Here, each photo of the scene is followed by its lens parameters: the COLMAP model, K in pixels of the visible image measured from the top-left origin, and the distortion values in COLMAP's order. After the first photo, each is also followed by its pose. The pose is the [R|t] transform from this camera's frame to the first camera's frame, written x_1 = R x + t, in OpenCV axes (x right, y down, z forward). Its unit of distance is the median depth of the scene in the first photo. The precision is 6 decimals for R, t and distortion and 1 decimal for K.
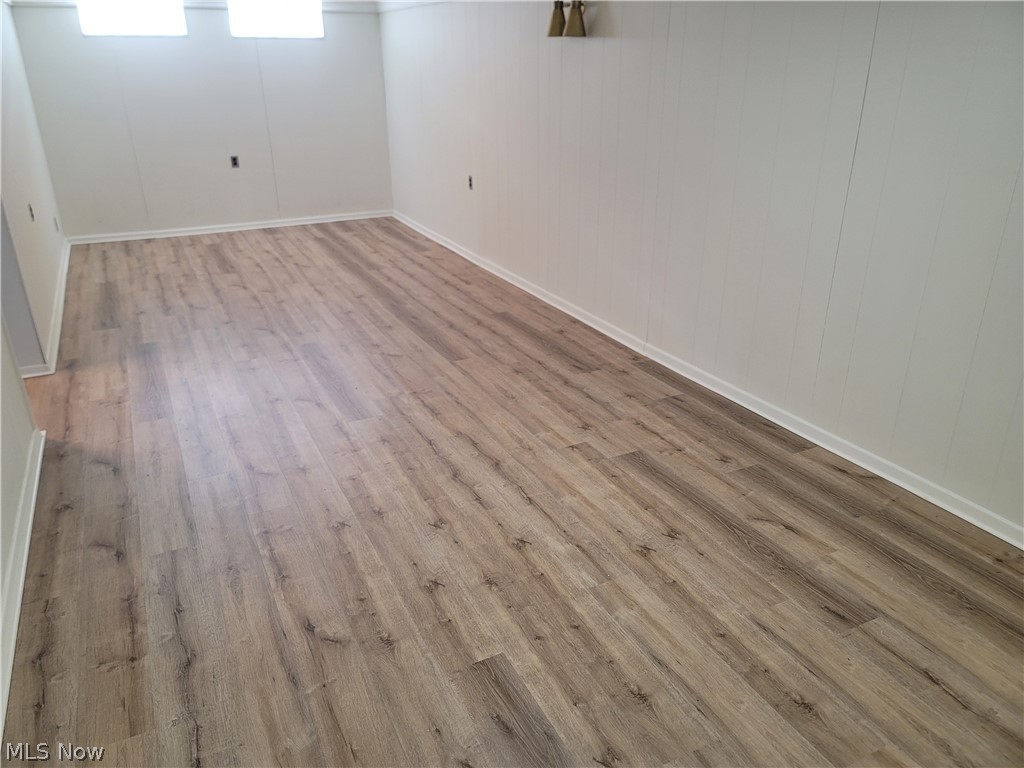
lens RADIAL K [[761.8, 0, 512.0], [0, 761.8, 384.0], [0, 0, 1]] dist [0.075347, -0.055577]
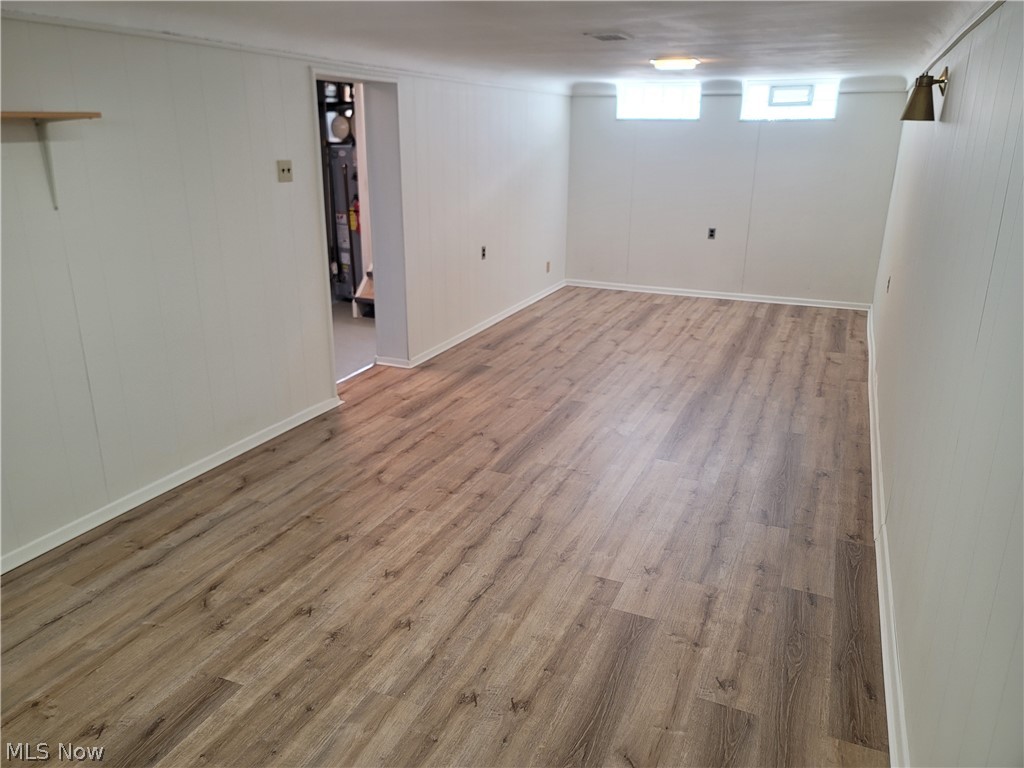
lens RADIAL K [[761.8, 0, 512.0], [0, 761.8, 384.0], [0, 0, 1]] dist [0.075347, -0.055577]
pose [[0.643978, 0.253499, -0.721824, 0.524158], [-0.314753, 0.947746, 0.052033, -0.125488], [0.697296, 0.193688, 0.690118, 0.263906]]
